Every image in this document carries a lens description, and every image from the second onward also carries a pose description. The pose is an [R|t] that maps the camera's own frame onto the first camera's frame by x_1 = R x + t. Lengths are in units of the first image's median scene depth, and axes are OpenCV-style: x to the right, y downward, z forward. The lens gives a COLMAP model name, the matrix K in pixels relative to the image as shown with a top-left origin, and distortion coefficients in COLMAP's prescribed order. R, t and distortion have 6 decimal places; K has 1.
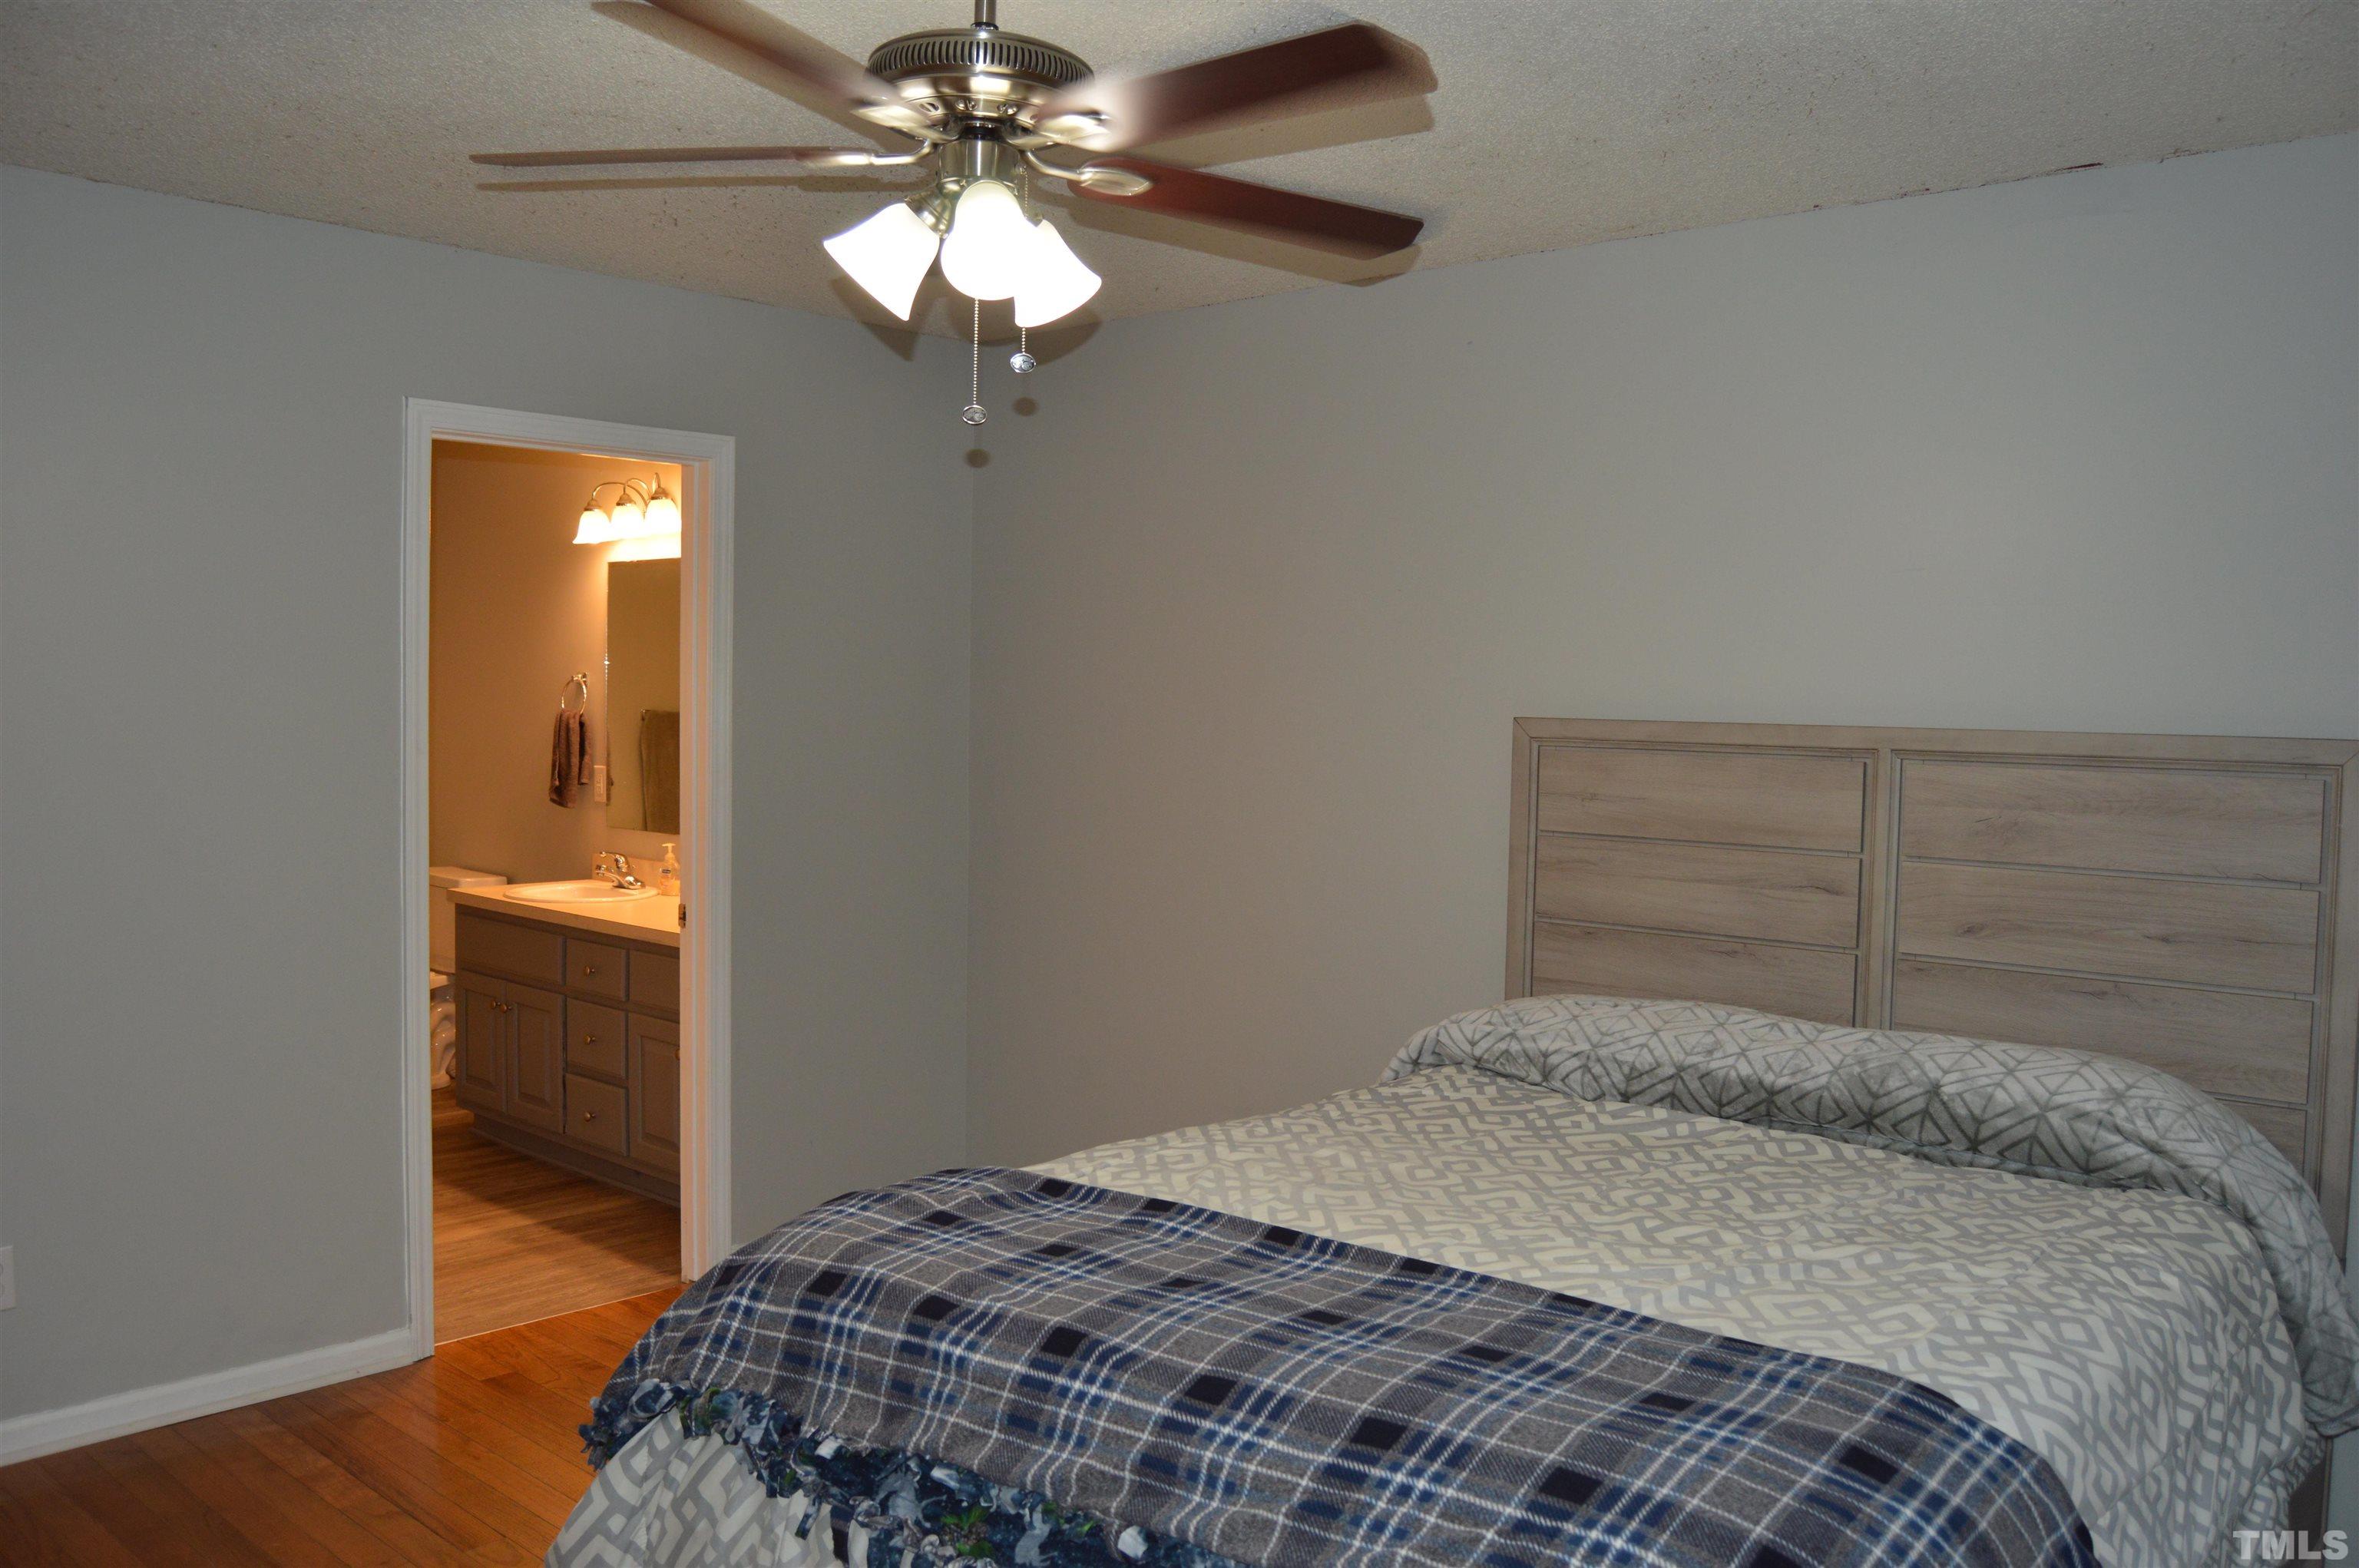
lens RADIAL K [[1870.8, 0, 1179.5], [0, 1870.8, 784.0], [0, 0, 1]] dist [-0.102133, 0.044153]
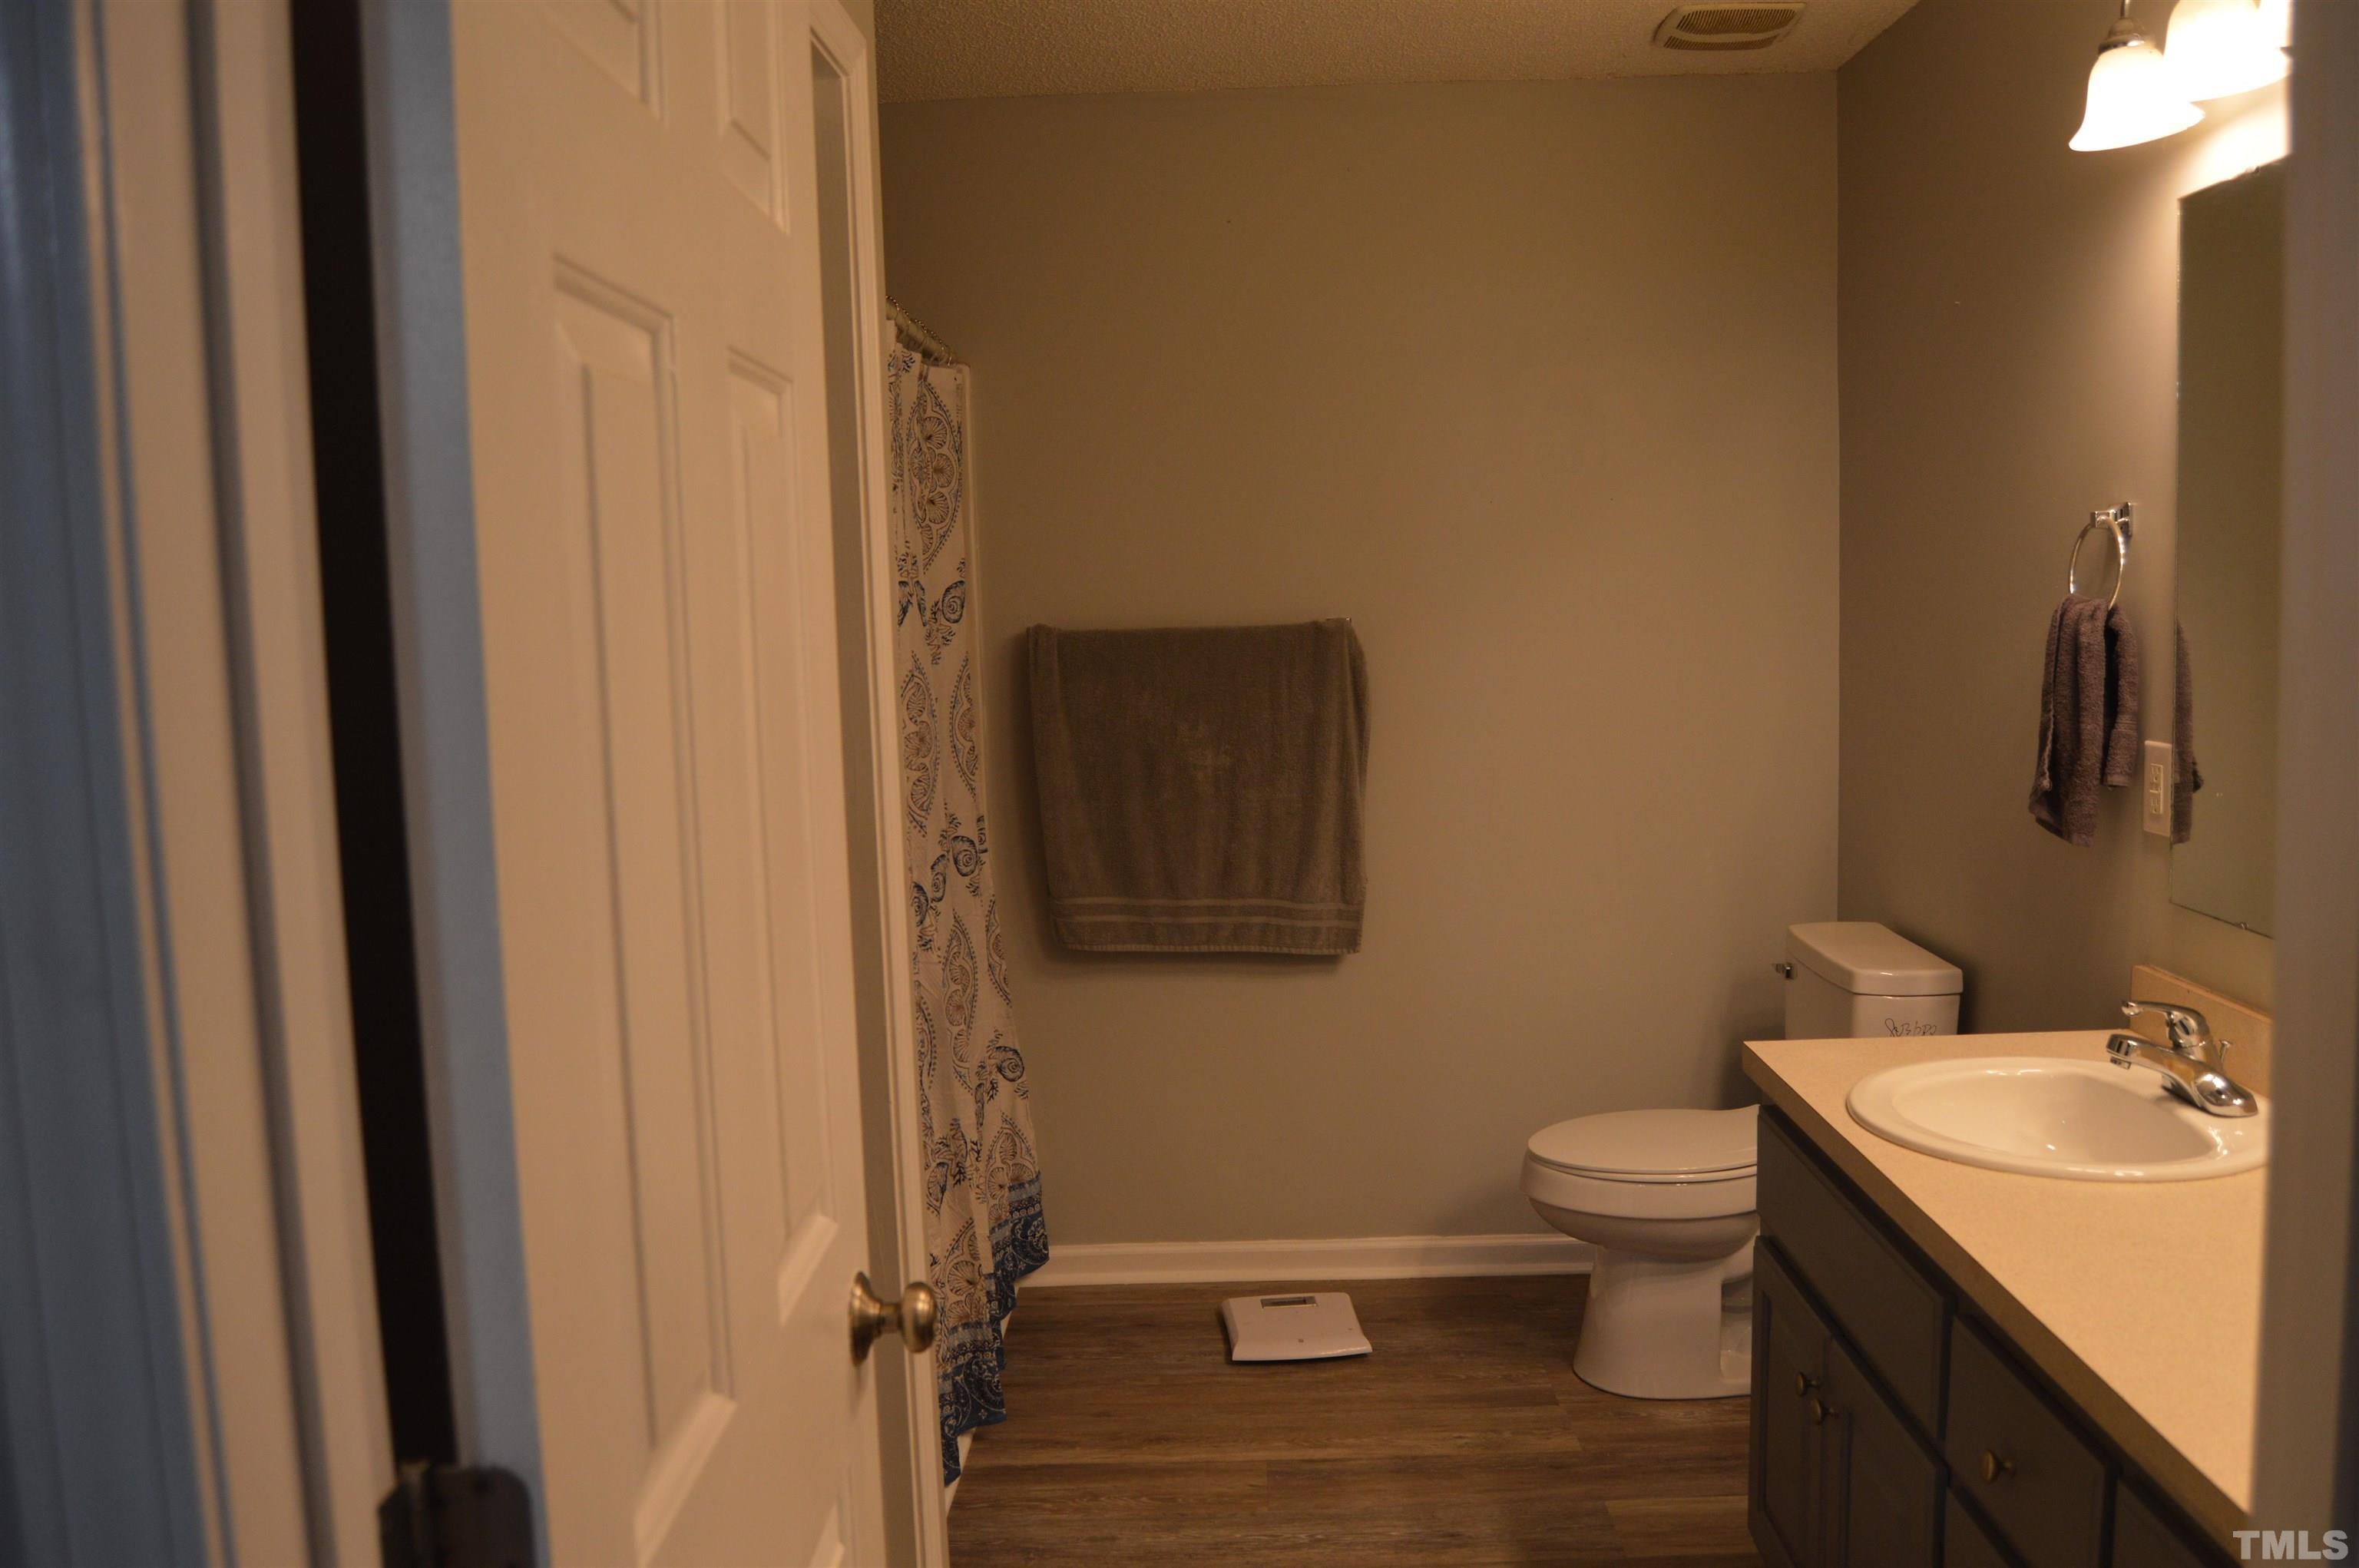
lens RADIAL K [[1870.8, 0, 1179.5], [0, 1870.8, 784.0], [0, 0, 1]] dist [-0.102133, 0.044153]
pose [[0.642421, 0.043272, -0.765129, -0.153018], [-0.002349, 0.998511, 0.054499, -0.021366], [0.766348, -0.033215, 0.641566, 0.600383]]
